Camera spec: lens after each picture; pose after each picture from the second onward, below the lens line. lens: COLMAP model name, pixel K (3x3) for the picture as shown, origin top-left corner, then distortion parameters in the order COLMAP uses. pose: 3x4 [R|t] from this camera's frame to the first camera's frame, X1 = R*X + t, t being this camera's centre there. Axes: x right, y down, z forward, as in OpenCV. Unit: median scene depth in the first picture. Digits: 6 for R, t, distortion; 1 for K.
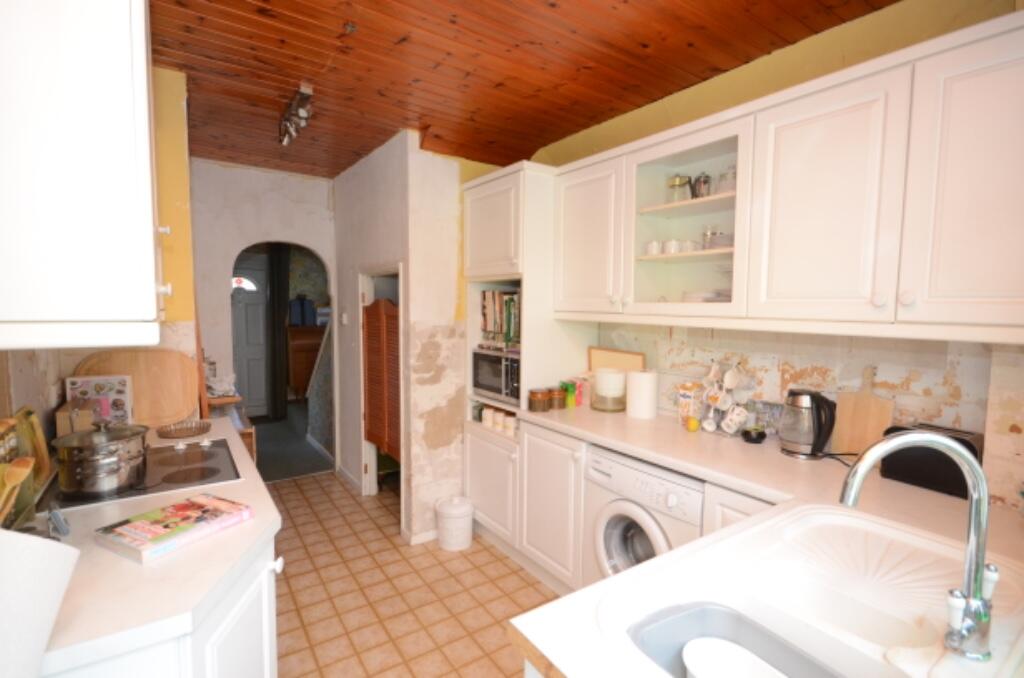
lens RADIAL K [[485.5, 0, 512.0], [0, 485.5, 339.0], [0, 0, 1]] dist [-0.001519, -0.000289]
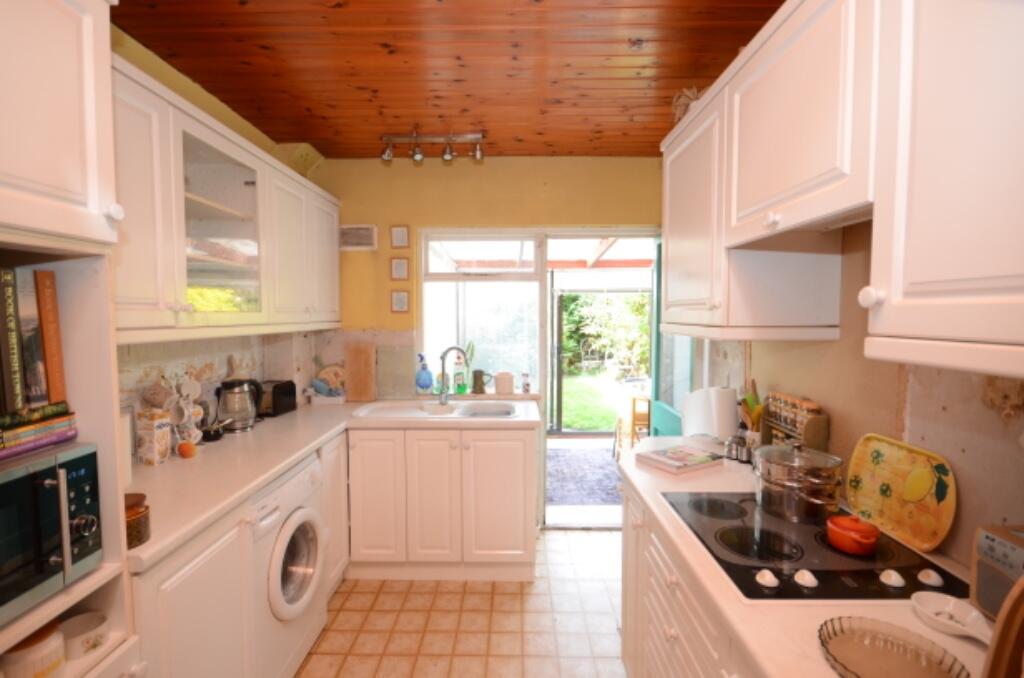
lens RADIAL K [[485.5, 0, 512.0], [0, 485.5, 339.0], [0, 0, 1]] dist [-0.001519, -0.000289]
pose [[-0.820975, -0.035339, 0.569869, -0.798673], [0.039753, 0.992123, 0.118793, -0.137331], [-0.569578, 0.120180, -0.813104, 1.787393]]
